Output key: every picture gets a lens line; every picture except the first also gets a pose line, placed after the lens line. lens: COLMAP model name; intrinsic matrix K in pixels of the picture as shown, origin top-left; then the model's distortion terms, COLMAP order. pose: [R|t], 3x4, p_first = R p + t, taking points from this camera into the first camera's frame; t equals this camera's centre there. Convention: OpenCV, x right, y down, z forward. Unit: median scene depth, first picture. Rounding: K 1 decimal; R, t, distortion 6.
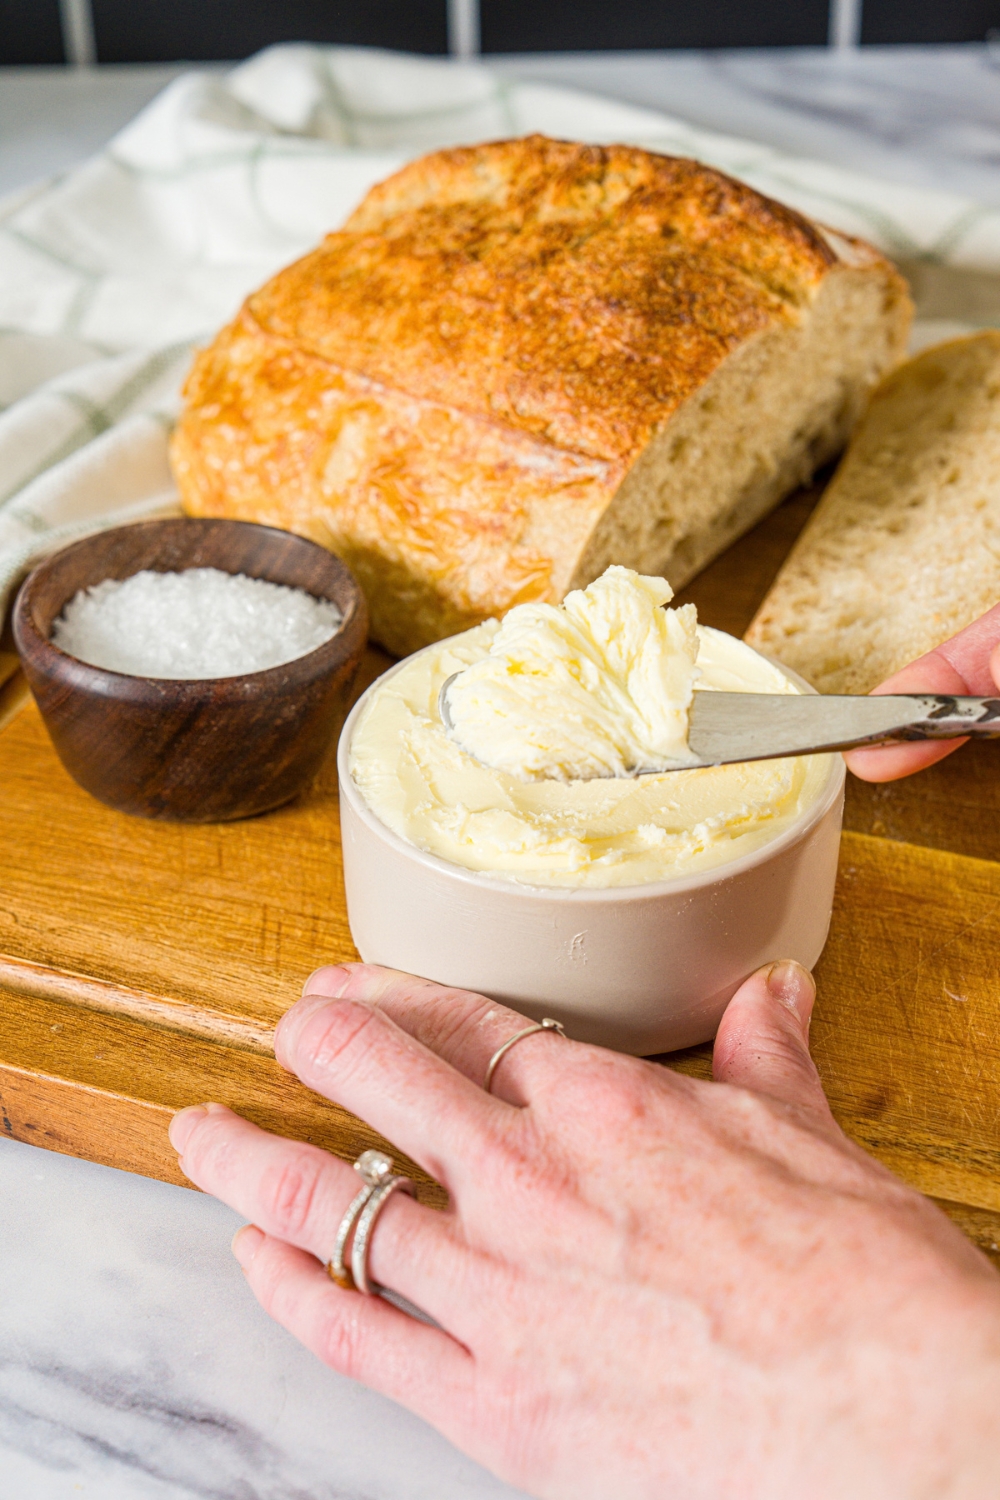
lens RADIAL K [[2766.4, 0, 524.9], [0, 2766.4, 752.6], [0, 0, 1]] dist [0.037444, -0.218888]
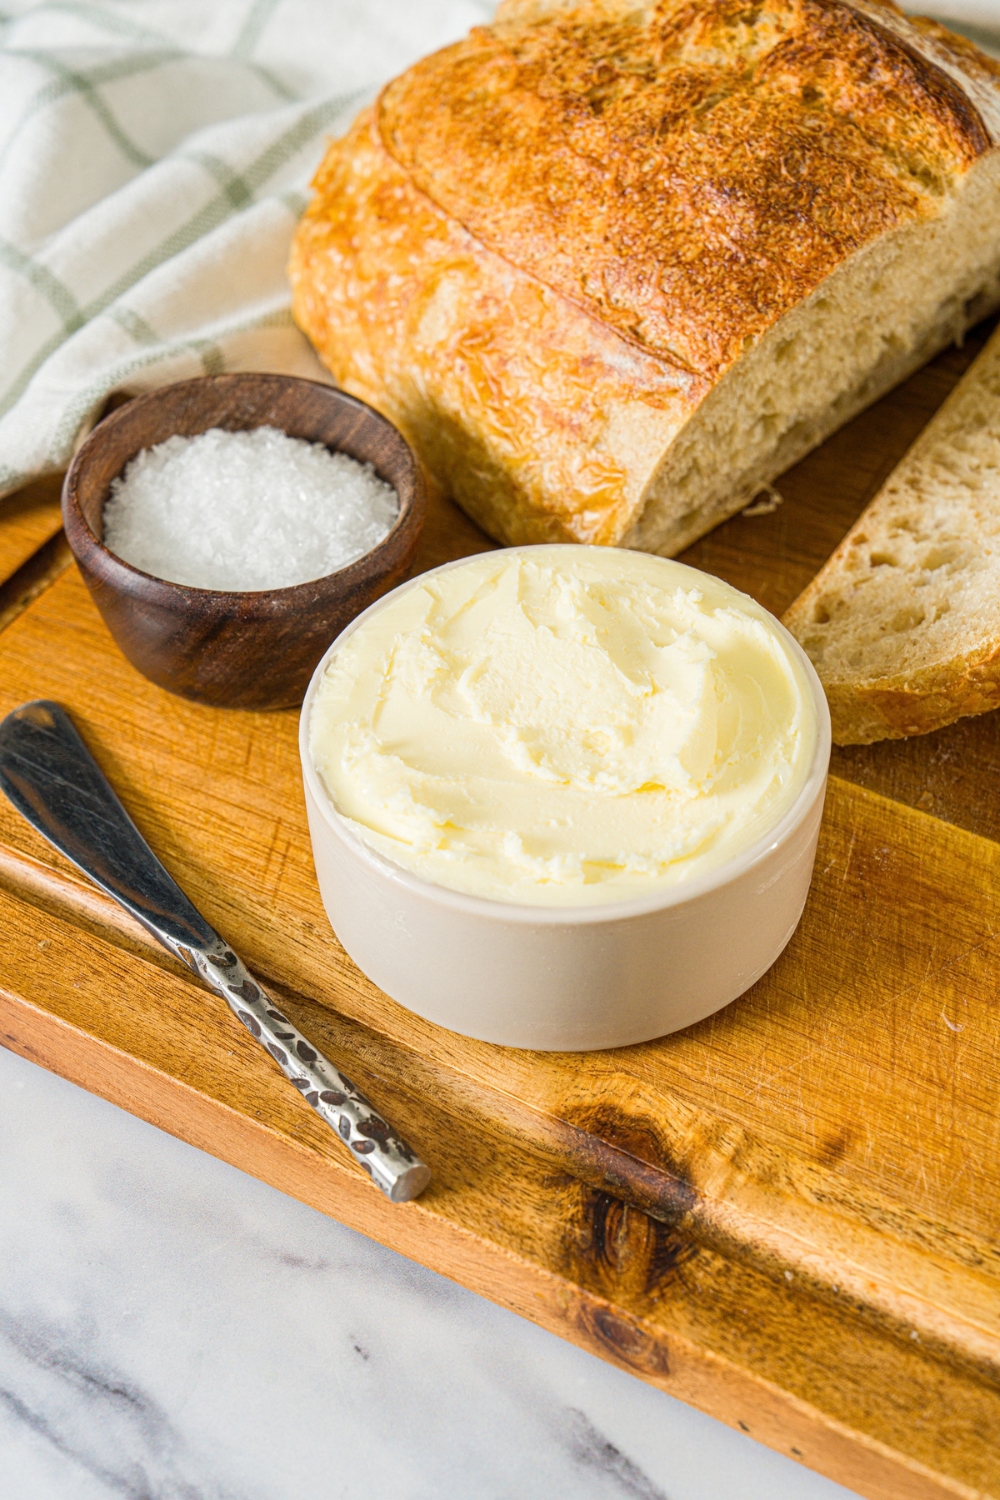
lens RADIAL K [[2735.4, 0, 537.8], [0, 2735.4, 747.7], [0, 0, 1]] dist [0.039533, -0.057248]
pose [[0.985046, 0.120041, -0.123587, 0.105867], [-0.091028, 0.971643, 0.218227, -0.176662], [0.146278, -0.203714, 0.968041, 0.068113]]
